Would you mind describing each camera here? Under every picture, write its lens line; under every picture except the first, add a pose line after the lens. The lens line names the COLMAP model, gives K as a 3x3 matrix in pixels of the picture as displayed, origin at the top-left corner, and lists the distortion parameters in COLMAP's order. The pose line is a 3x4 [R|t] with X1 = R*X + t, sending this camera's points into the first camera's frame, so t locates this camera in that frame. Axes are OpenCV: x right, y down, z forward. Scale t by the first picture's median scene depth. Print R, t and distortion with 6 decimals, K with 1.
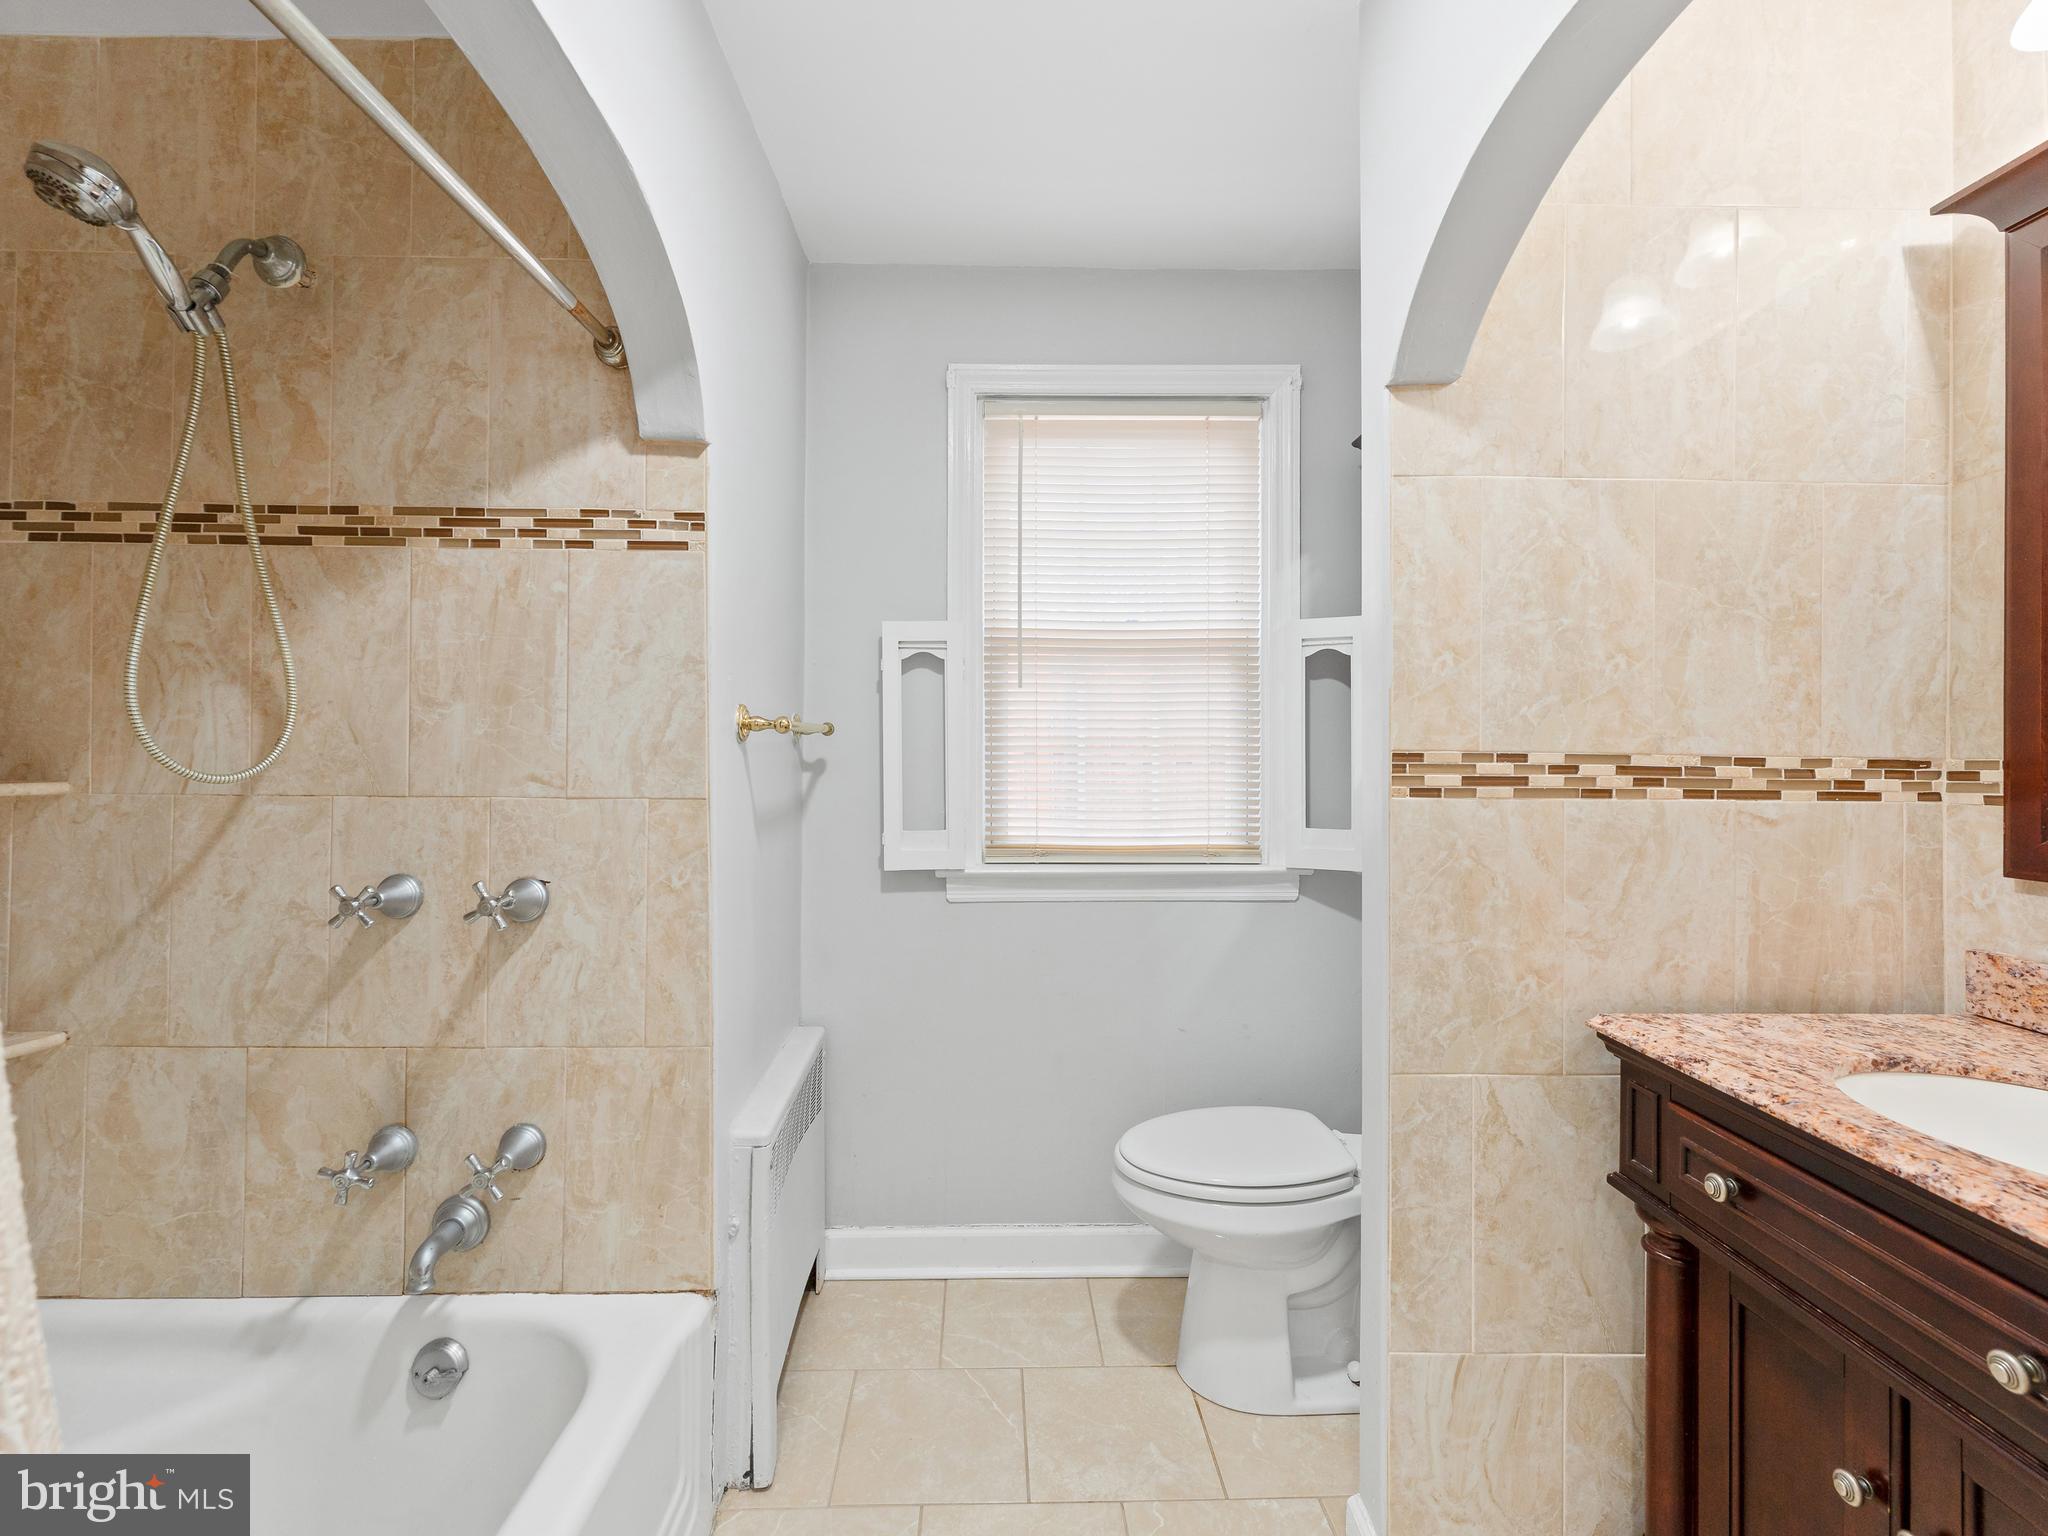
lens RADIAL K [[830.9, 0, 1009.3], [0, 830.9, 771.7], [0, 0, 1]] dist [0.001346, -0.000187]
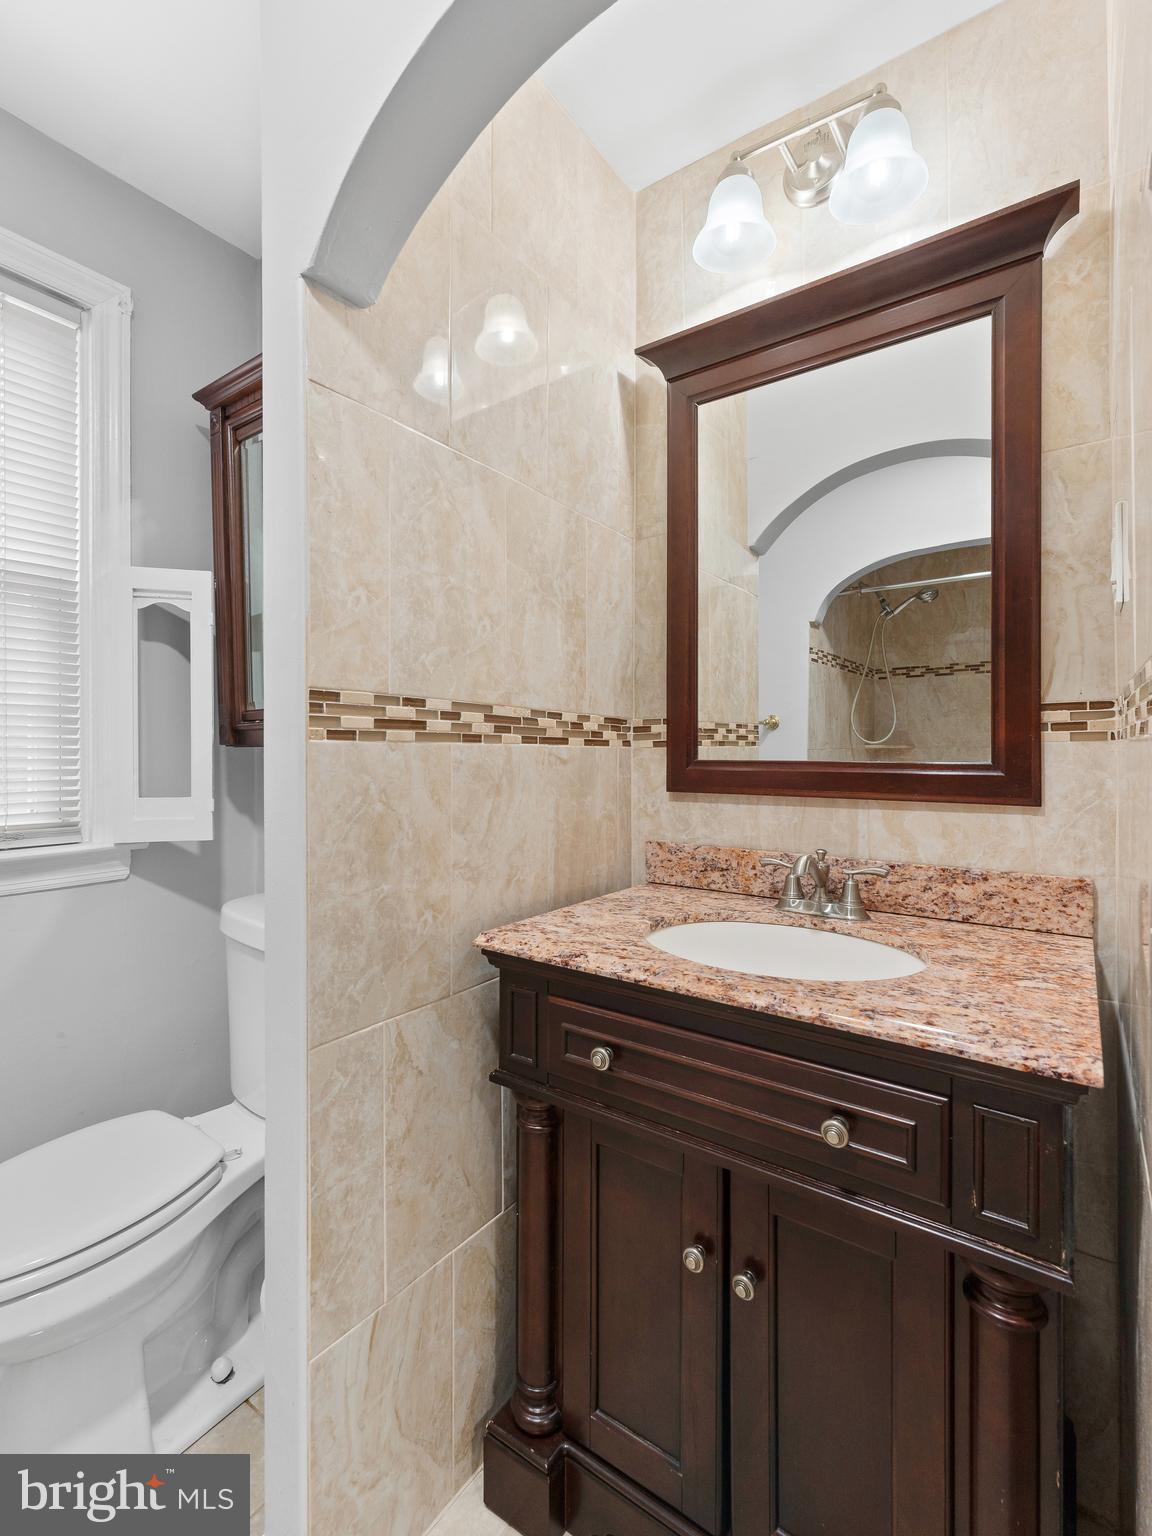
lens RADIAL K [[693.6, 0, 569.9], [0, 693.6, 755.2], [0, 0, 1]] dist [-0.001124, -0.000424]
pose [[0.579173, -0.003206, 0.815199, 0.016243], [0.006821, 0.999976, -0.000913, 0.051189], [-0.815176, 0.006089, 0.579181, 0.347180]]
